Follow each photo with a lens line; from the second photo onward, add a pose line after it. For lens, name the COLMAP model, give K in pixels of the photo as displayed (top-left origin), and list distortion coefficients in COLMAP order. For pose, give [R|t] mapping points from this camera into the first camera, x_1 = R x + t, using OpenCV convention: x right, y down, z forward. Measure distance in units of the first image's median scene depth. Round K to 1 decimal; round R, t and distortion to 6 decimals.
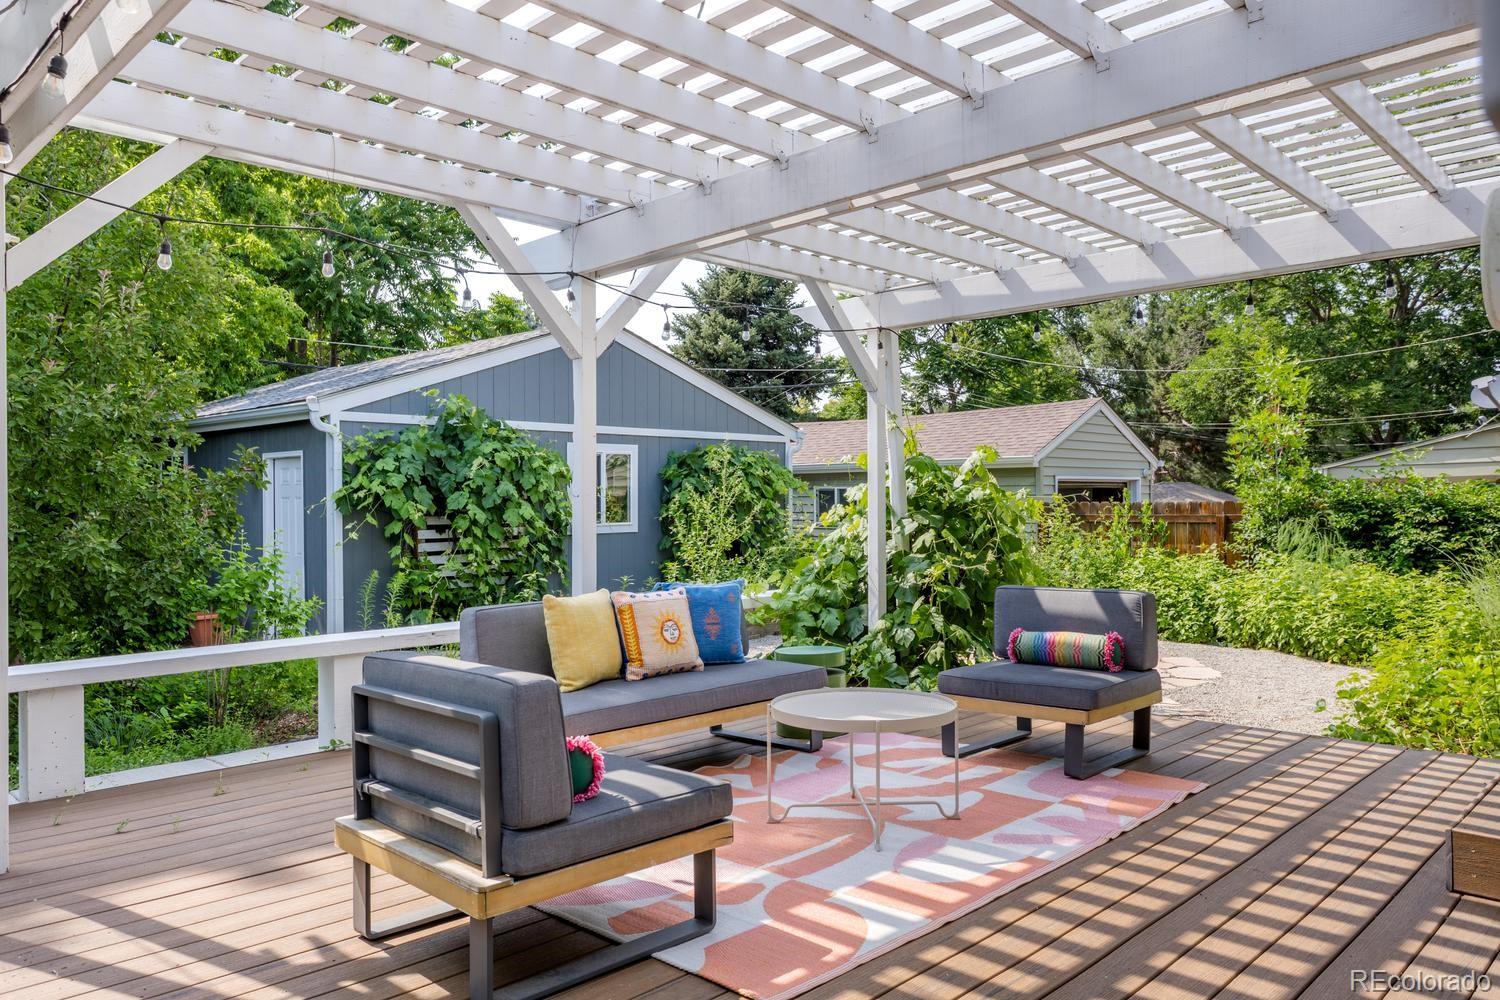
lens RADIAL K [[1038.0, 0, 742.0], [0, 1038.0, 505.6], [0, 0, 1]] dist [0.028966, -0.002631]
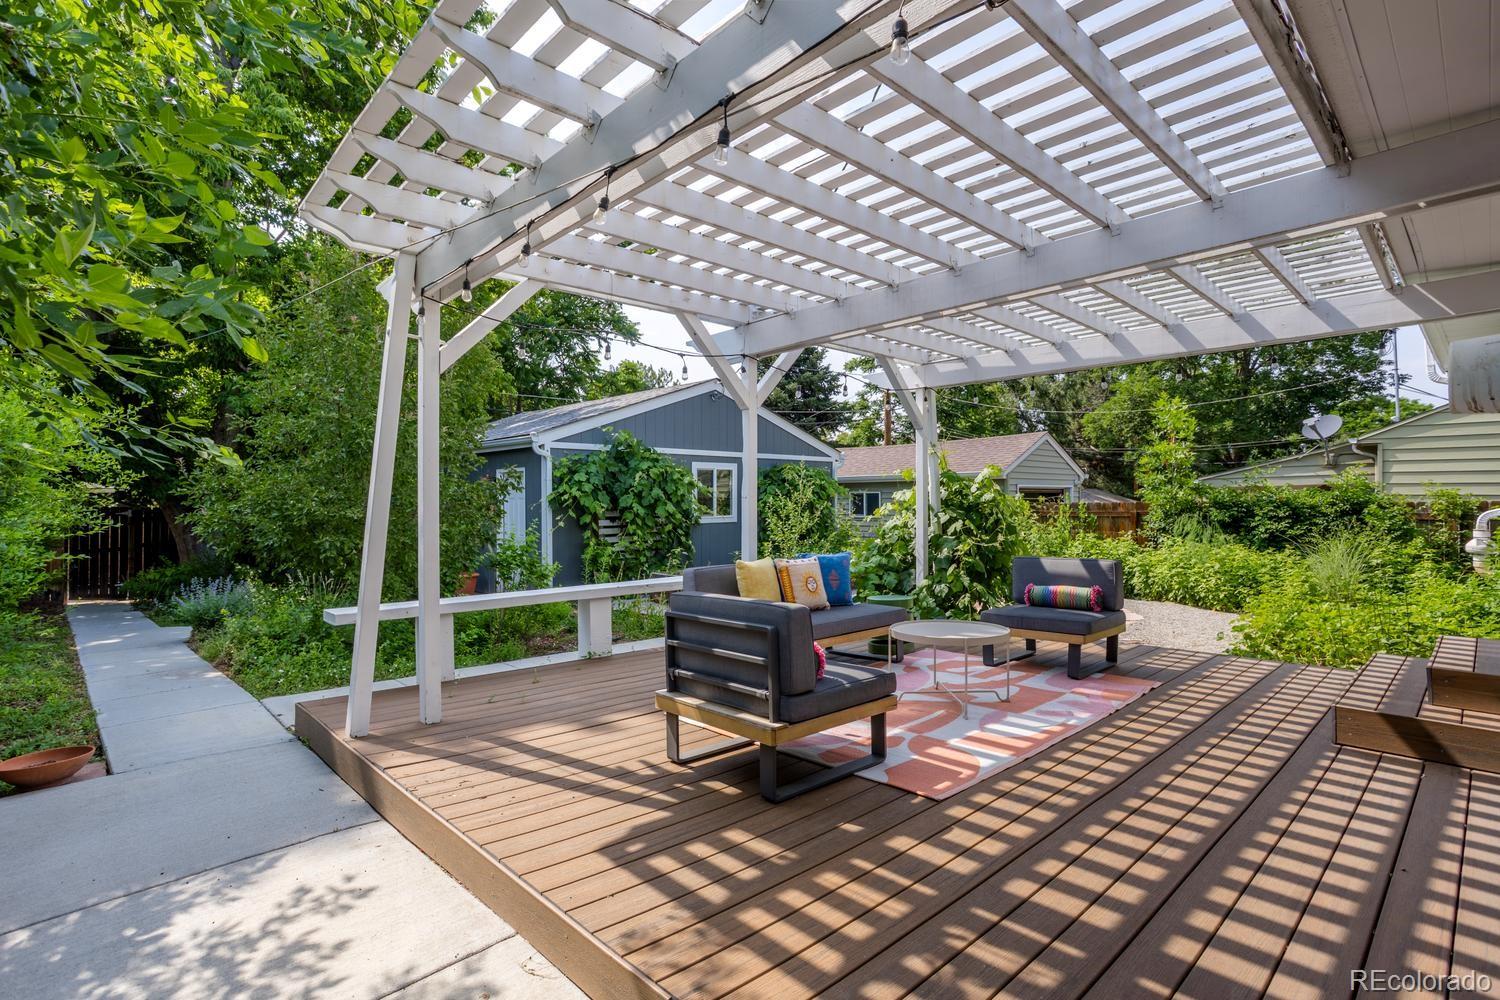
lens RADIAL K [[720.2, 0, 753.1], [0, 720.2, 505.3], [0, 0, 1]] dist [0.002891, 0.001482]
pose [[0.999537, 0.001945, -0.030364, -0.101688], [-0.001919, 0.999998, 0.000882, 0.001139], [0.030366, -0.000823, 0.999539, -0.073123]]
